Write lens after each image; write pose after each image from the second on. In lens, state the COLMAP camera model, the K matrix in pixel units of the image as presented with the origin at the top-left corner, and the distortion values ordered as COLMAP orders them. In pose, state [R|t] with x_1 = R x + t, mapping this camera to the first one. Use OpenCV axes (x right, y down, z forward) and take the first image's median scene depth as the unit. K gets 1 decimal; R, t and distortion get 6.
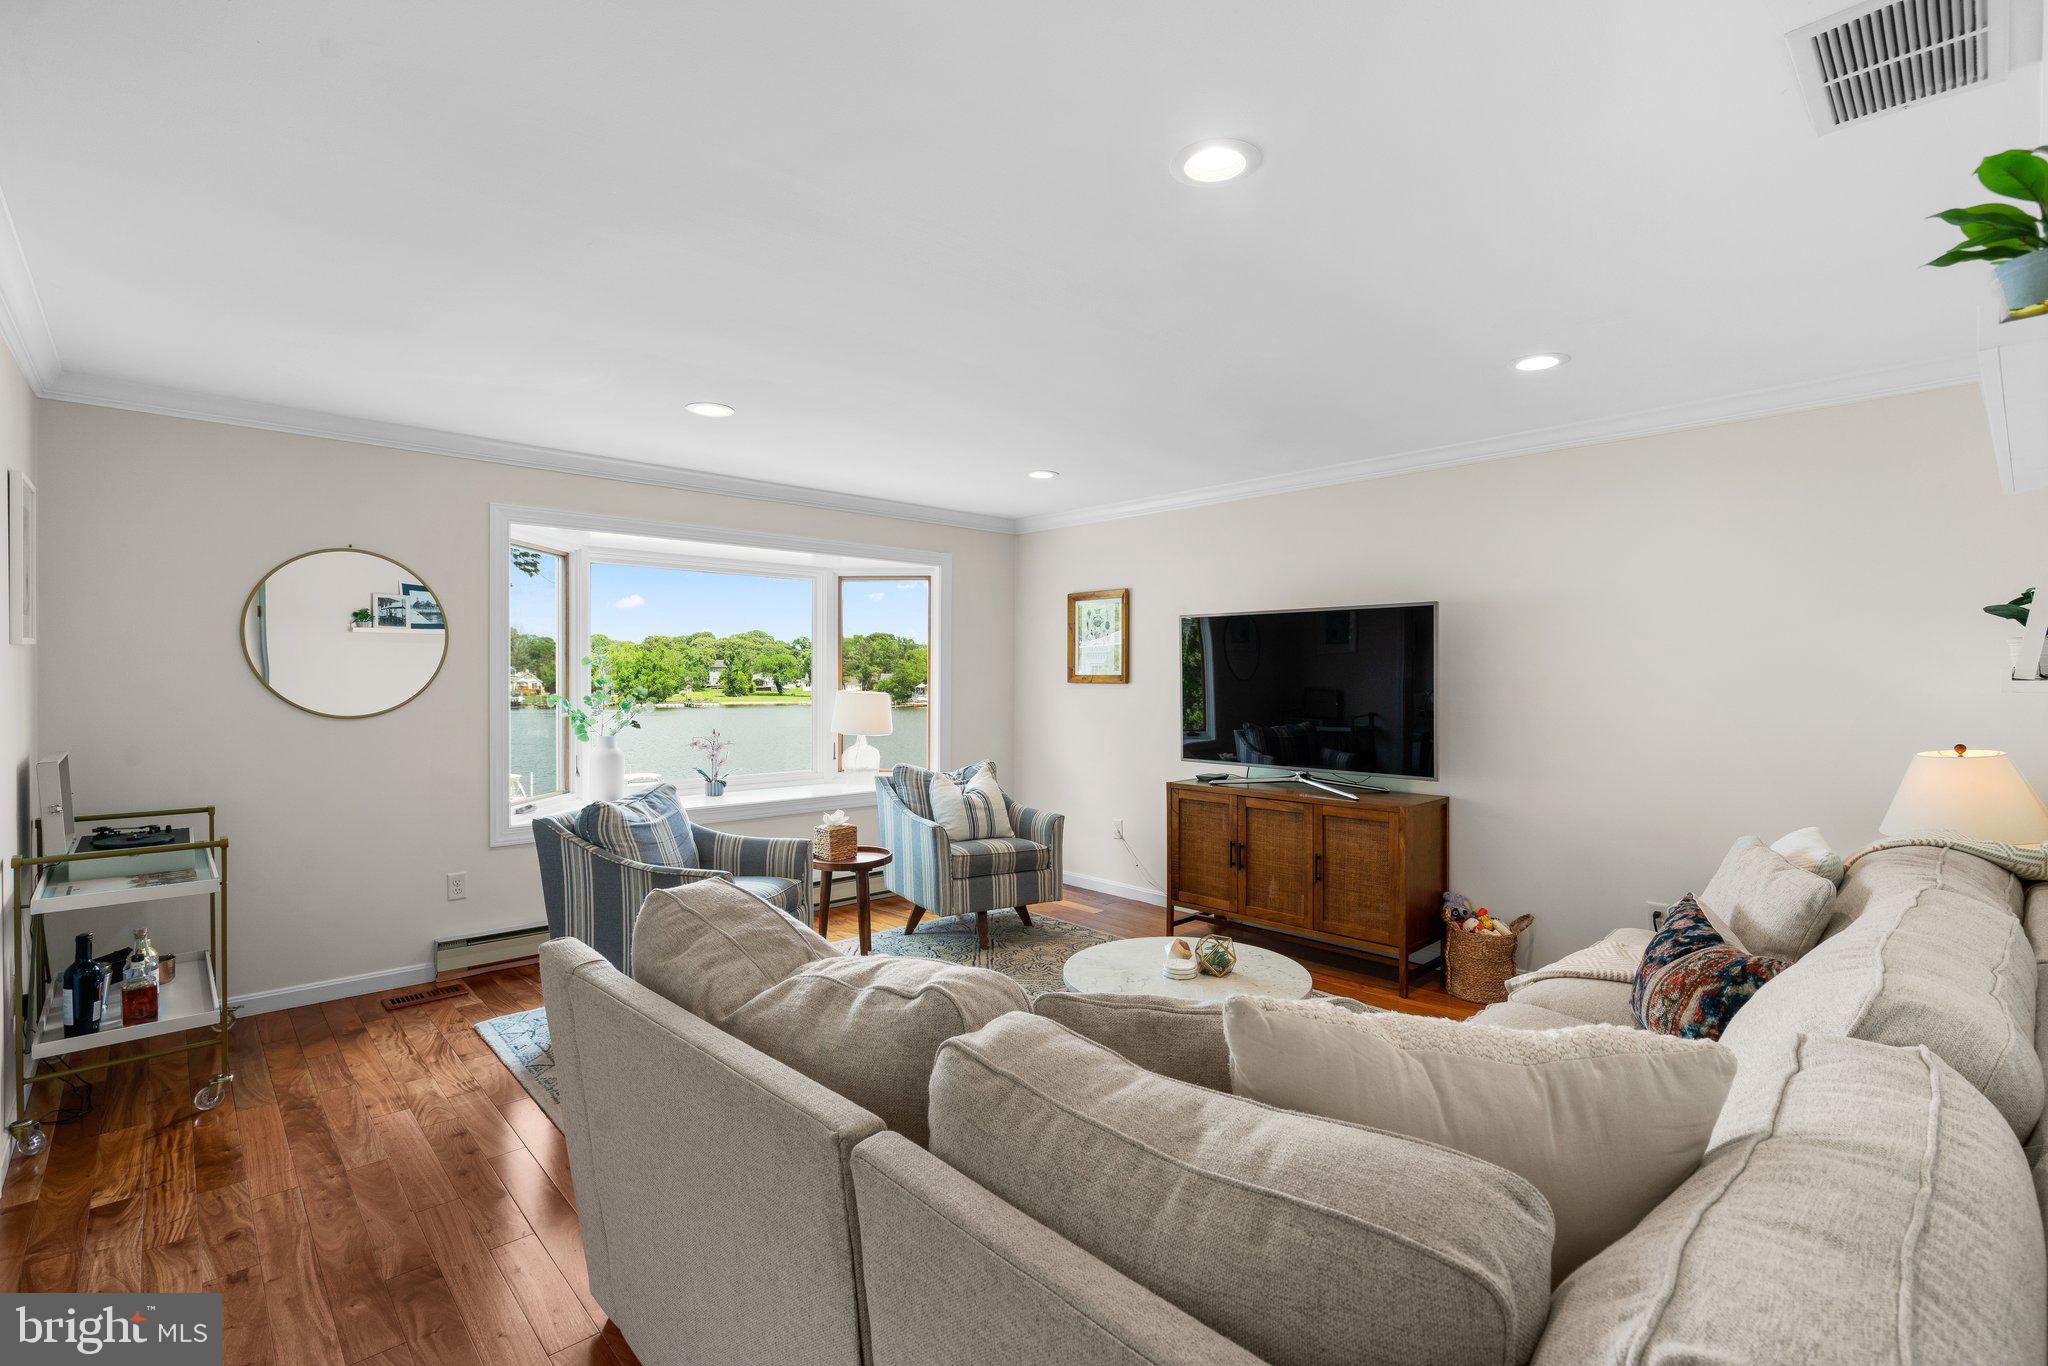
lens RADIAL K [[940.6, 0, 1019.2], [0, 940.6, 661.1], [0, 0, 1]] dist [-0.007841, 0.004998]
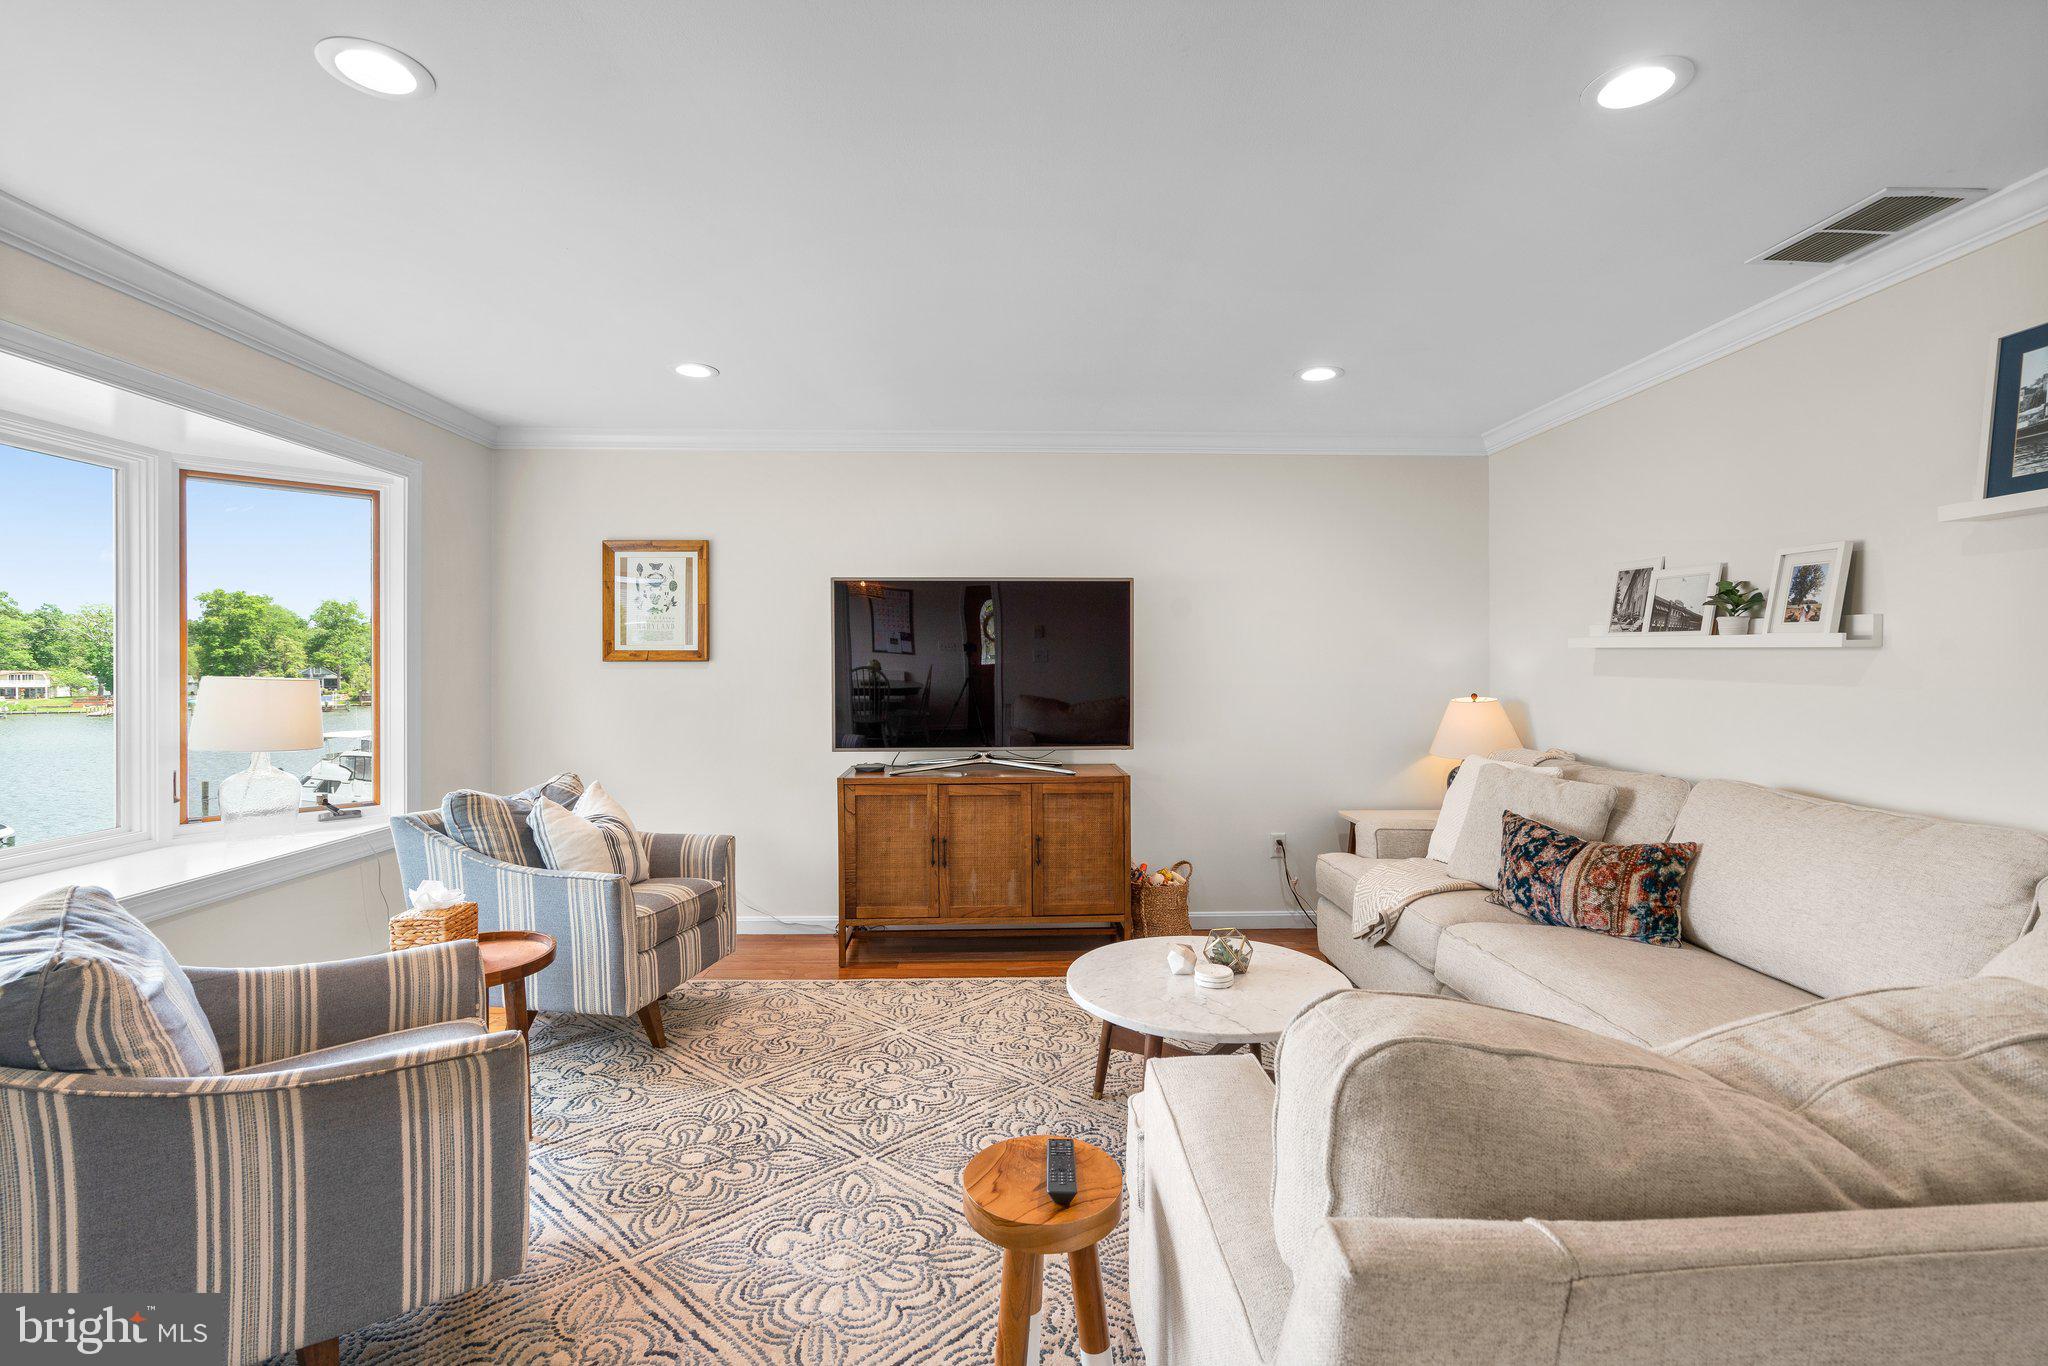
lens RADIAL K [[940.6, 0, 1024.6], [0, 940.6, 657.3], [0, 0, 1]] dist [-0.007841, 0.004998]
pose [[0.653836, 0.000167, 0.756636, -0.300561], [-0.006303, 0.999966, 0.005227, 0.014590], [-0.756610, -0.008186, 0.653815, 0.283231]]
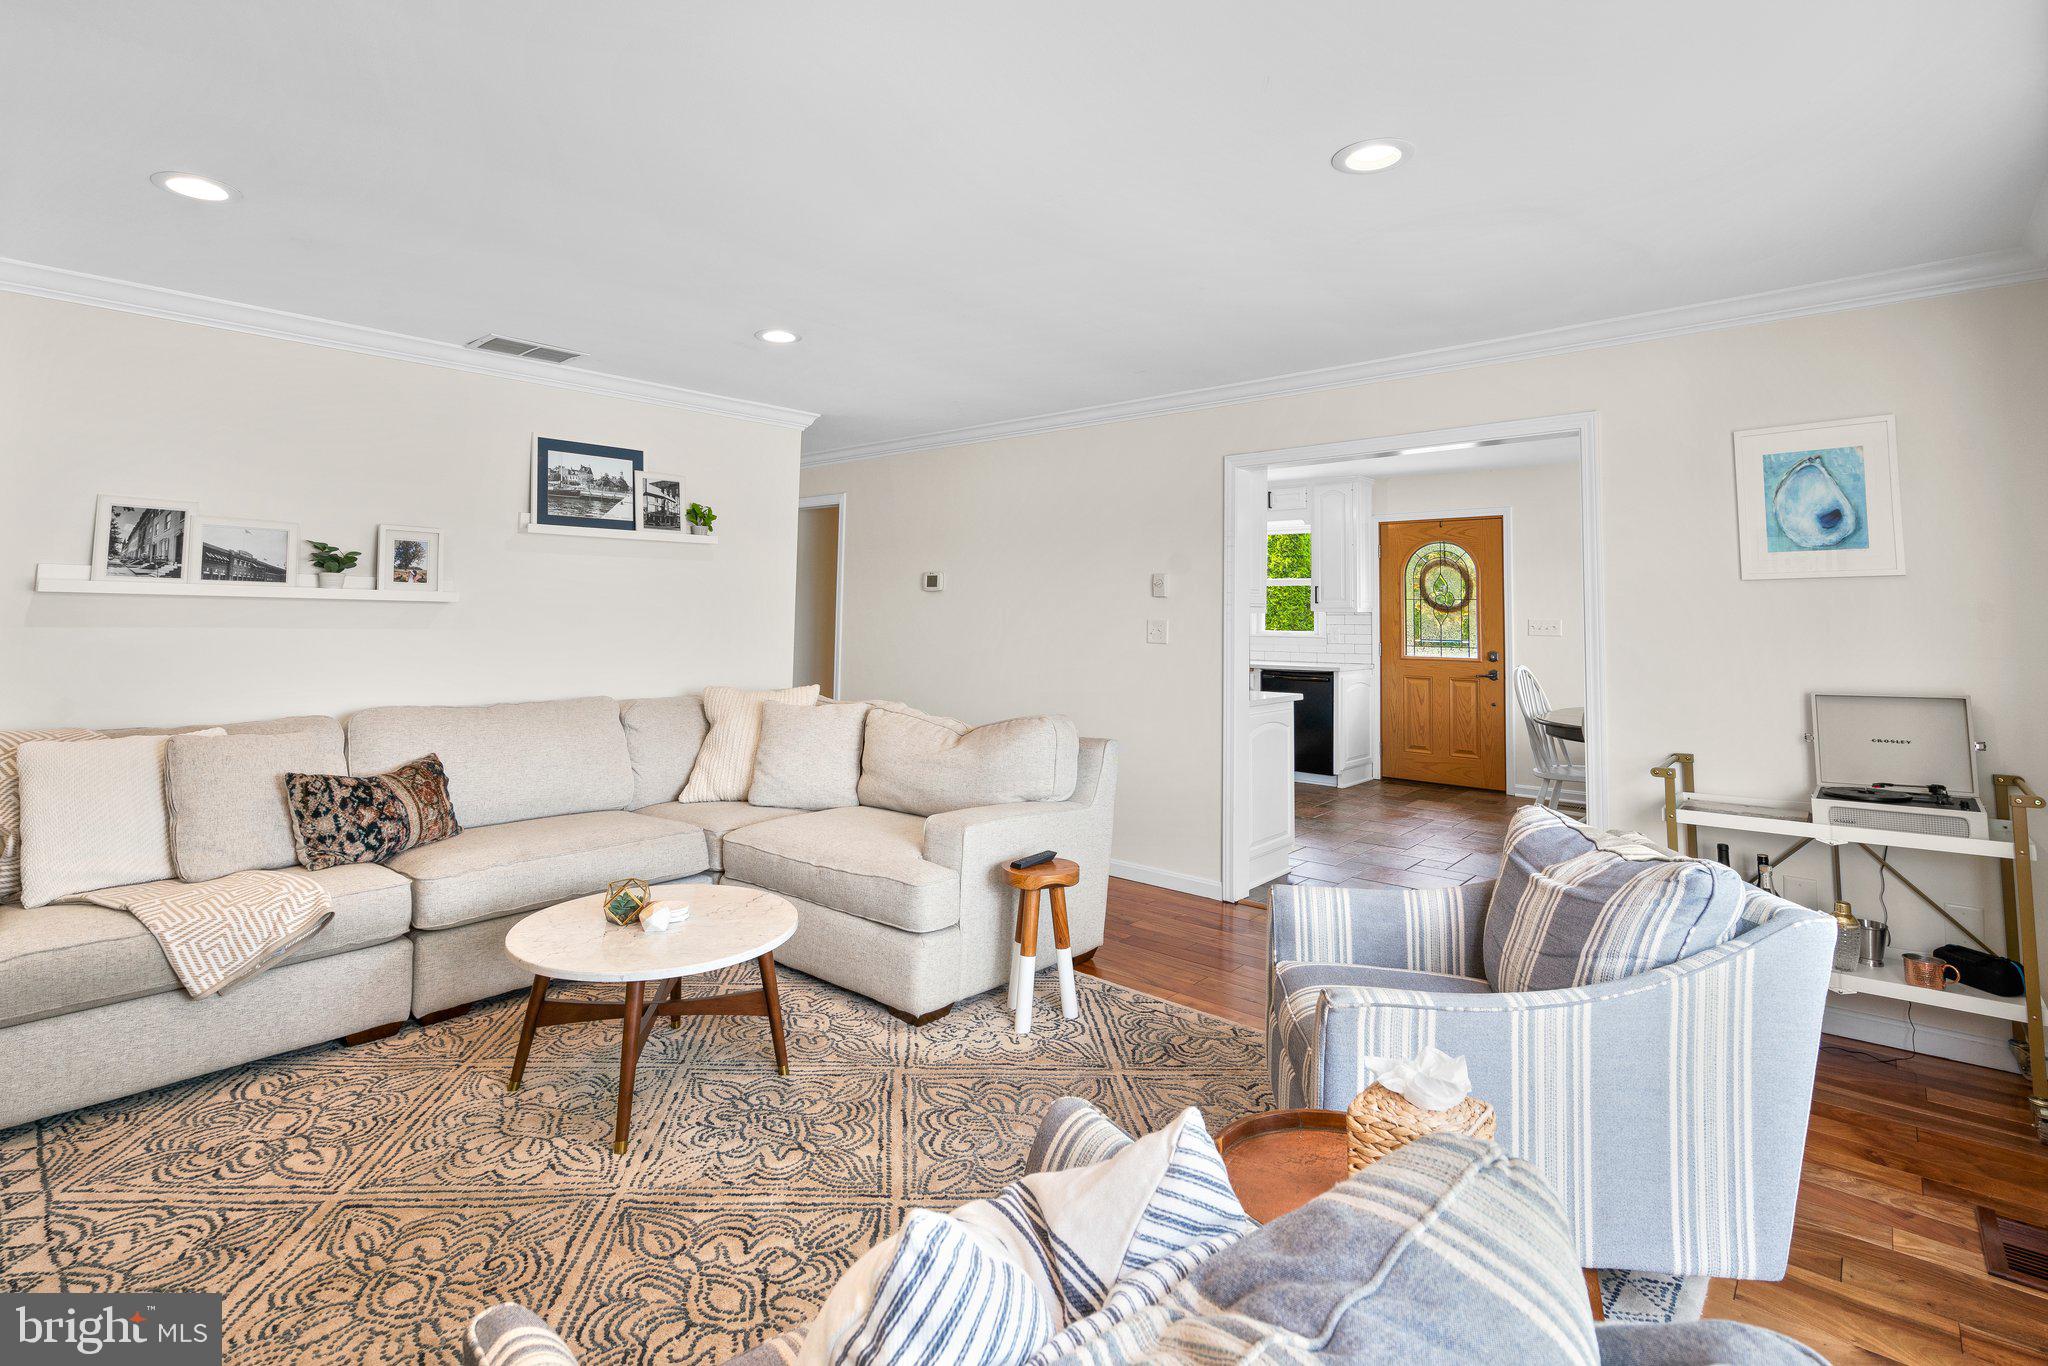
lens RADIAL K [[940.6, 0, 1008.1], [0, 940.6, 563.6], [0, 0, 1]] dist [-0.007841, 0.004998]
pose [[-0.995855, -0.015492, -0.089623, -0.036367], [-0.009710, 0.997865, -0.064585, 0.021602], [0.090433, -0.063447, -0.993879, 0.980482]]
